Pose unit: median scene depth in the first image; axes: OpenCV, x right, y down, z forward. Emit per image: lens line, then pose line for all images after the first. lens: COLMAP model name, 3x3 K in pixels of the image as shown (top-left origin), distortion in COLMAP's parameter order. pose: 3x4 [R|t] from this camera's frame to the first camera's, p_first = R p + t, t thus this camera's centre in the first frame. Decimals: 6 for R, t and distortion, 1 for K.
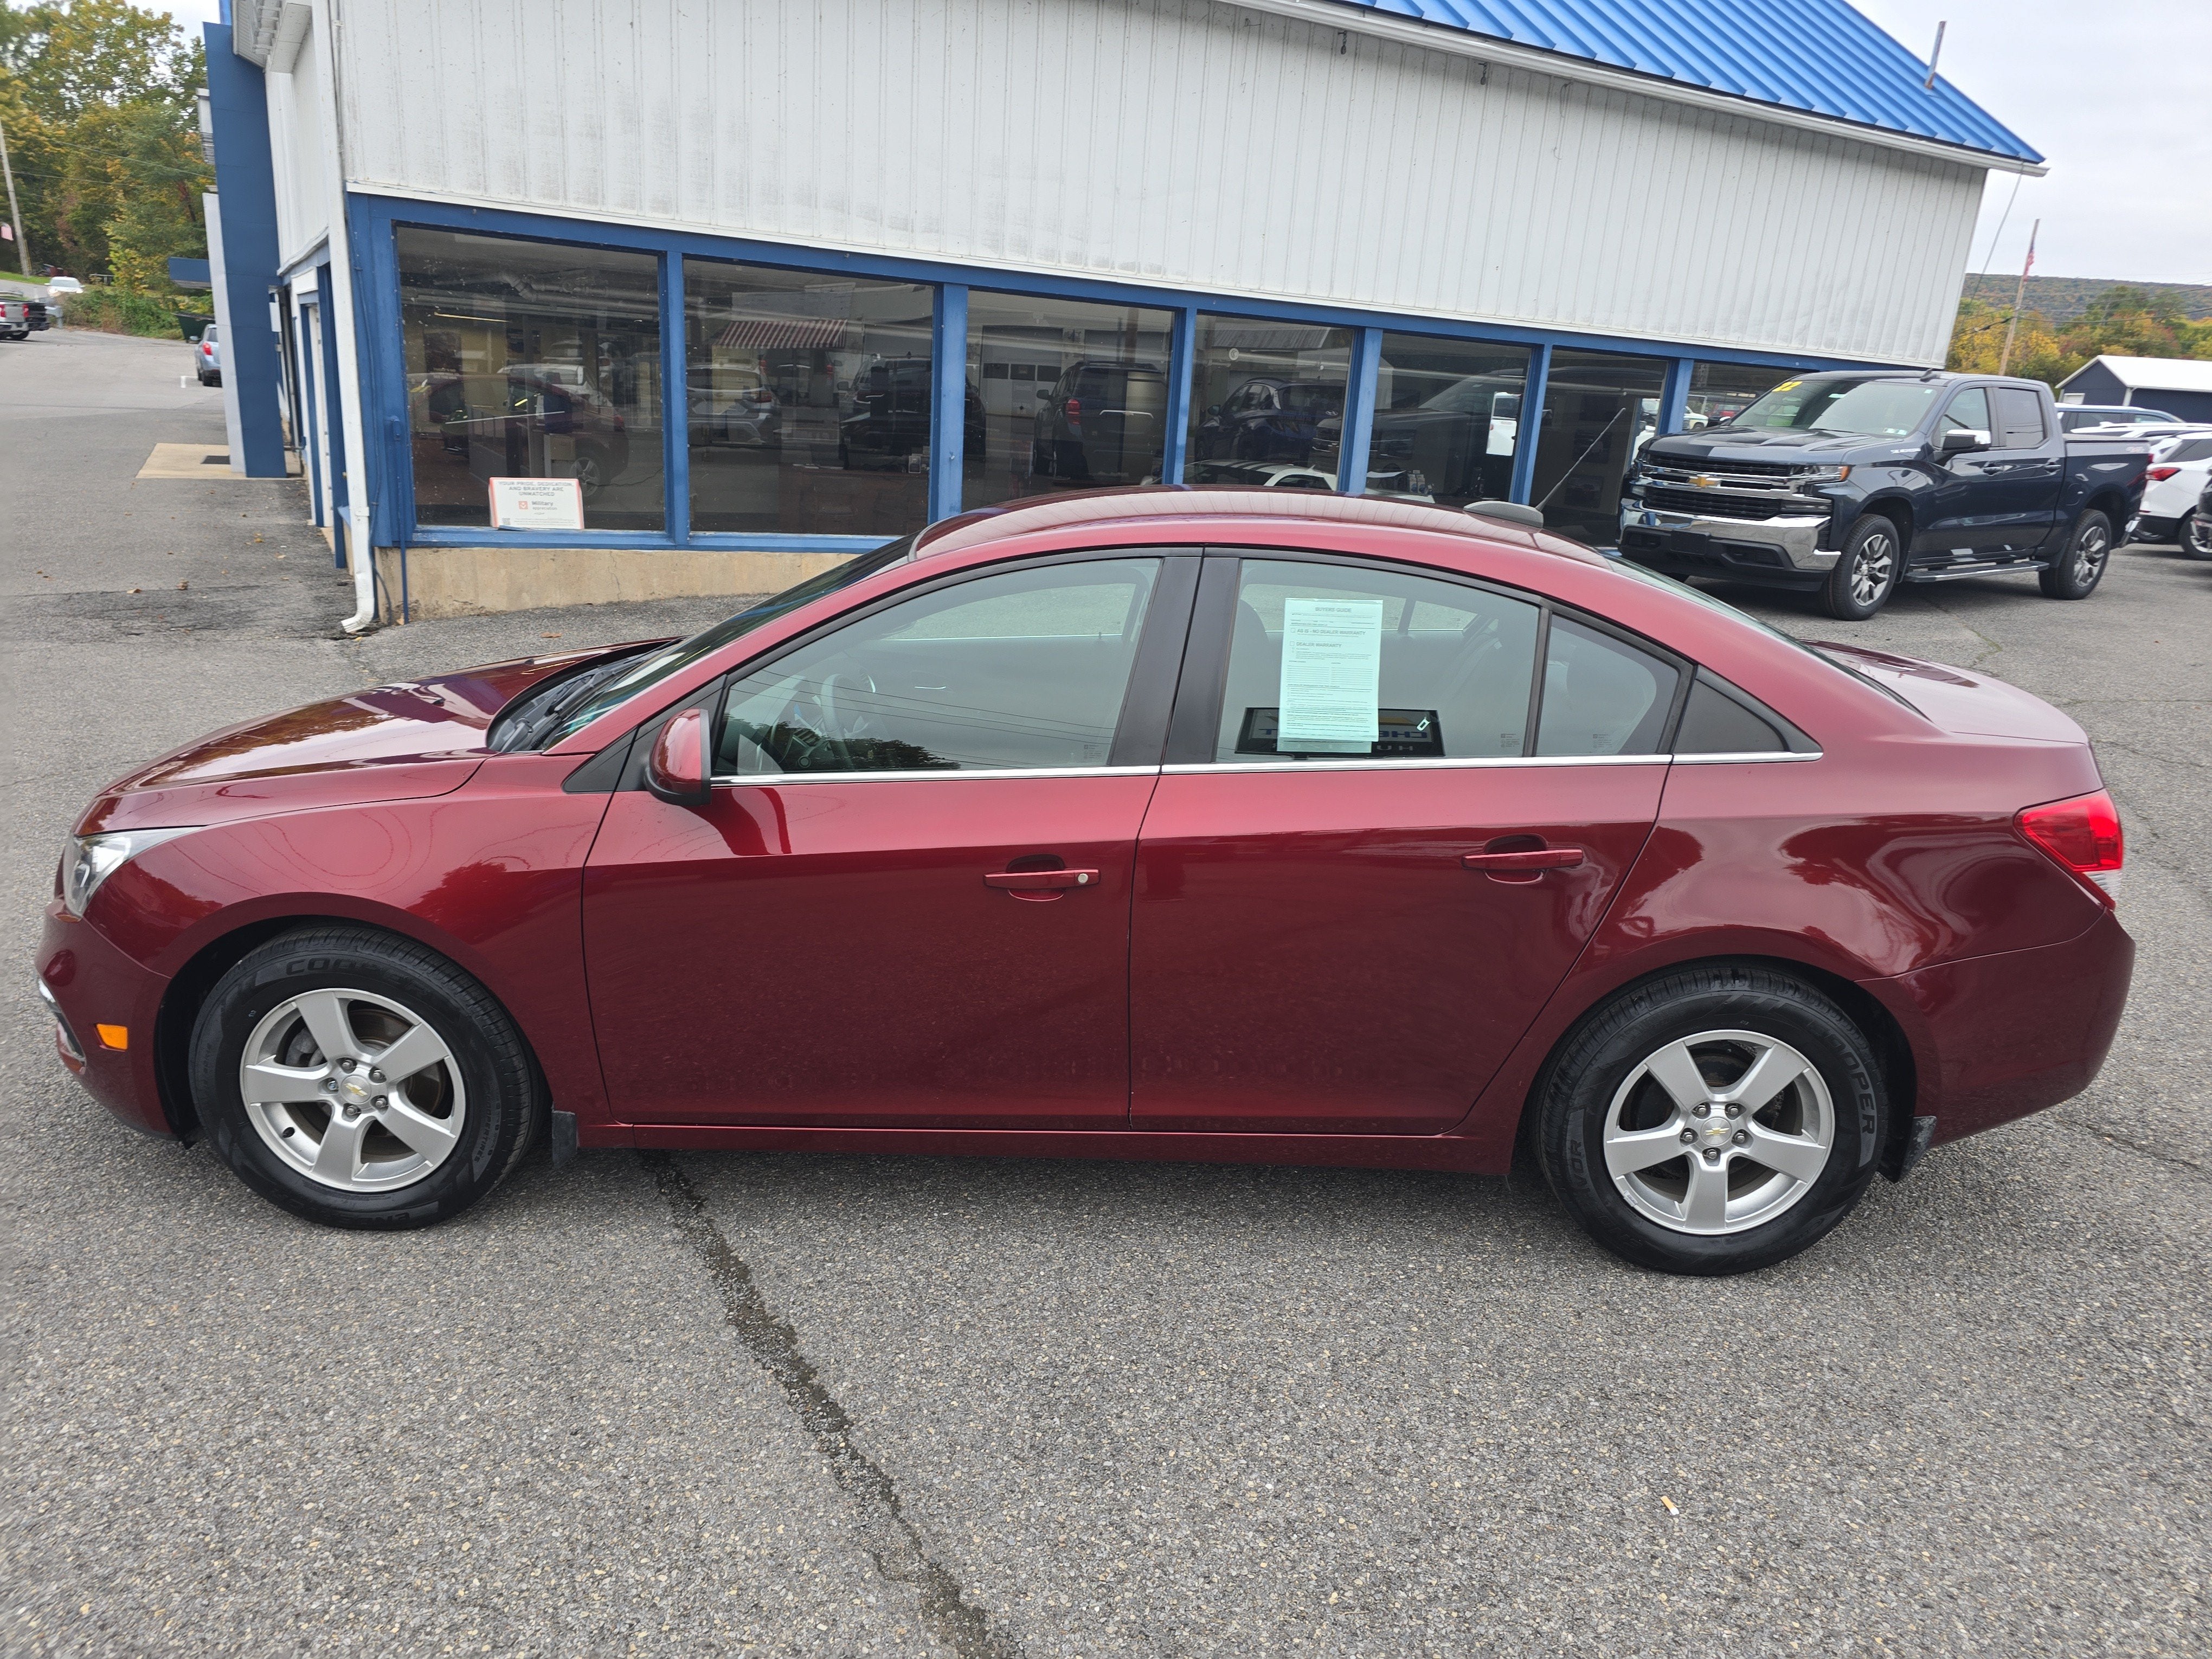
lens RADIAL K [[1494.2, 0, 1108.0], [0, 1494.2, 848.1], [0, 0, 1]] dist [0.034433, -0.026097]
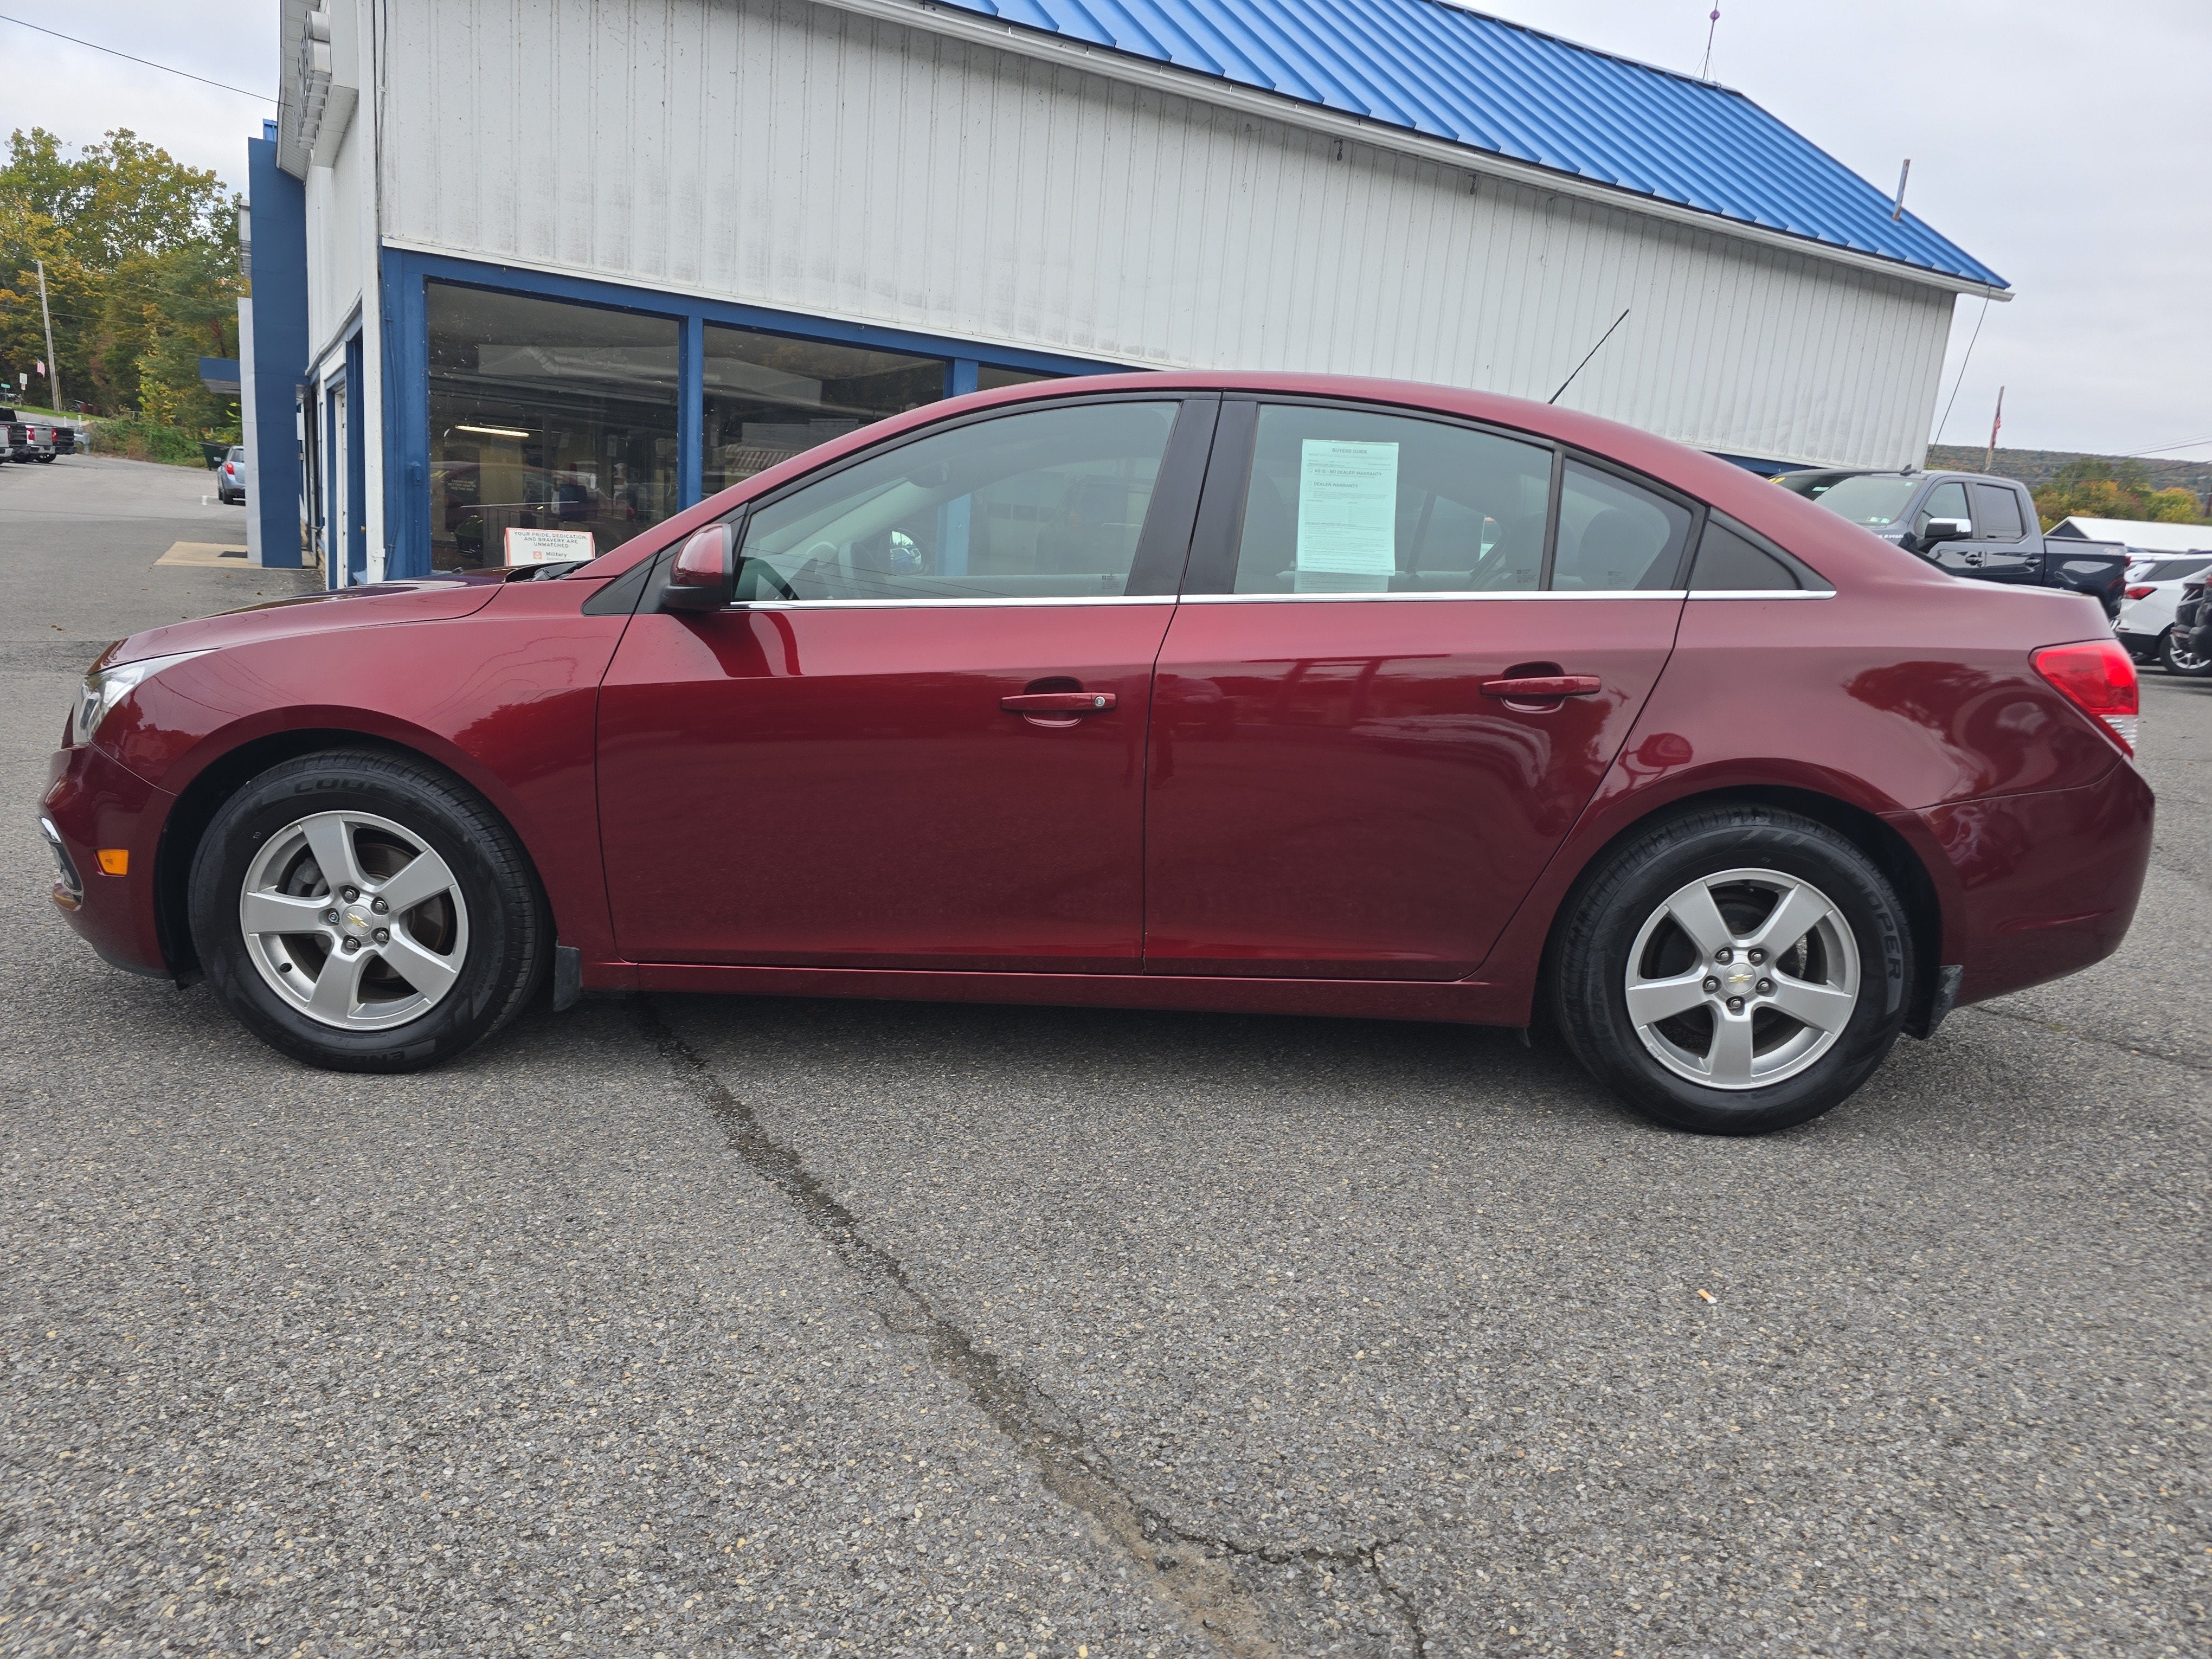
lens RADIAL K [[1494.2, 0, 1104.6], [0, 1494.2, 869.6], [0, 0, 1]] dist [0.034433, -0.026097]
pose [[0.999923, 0.012009, 0.003247, -0.014931], [-0.011644, 0.995359, -0.095527, 0.215151], [-0.004379, 0.095481, 0.995422, 0.016259]]
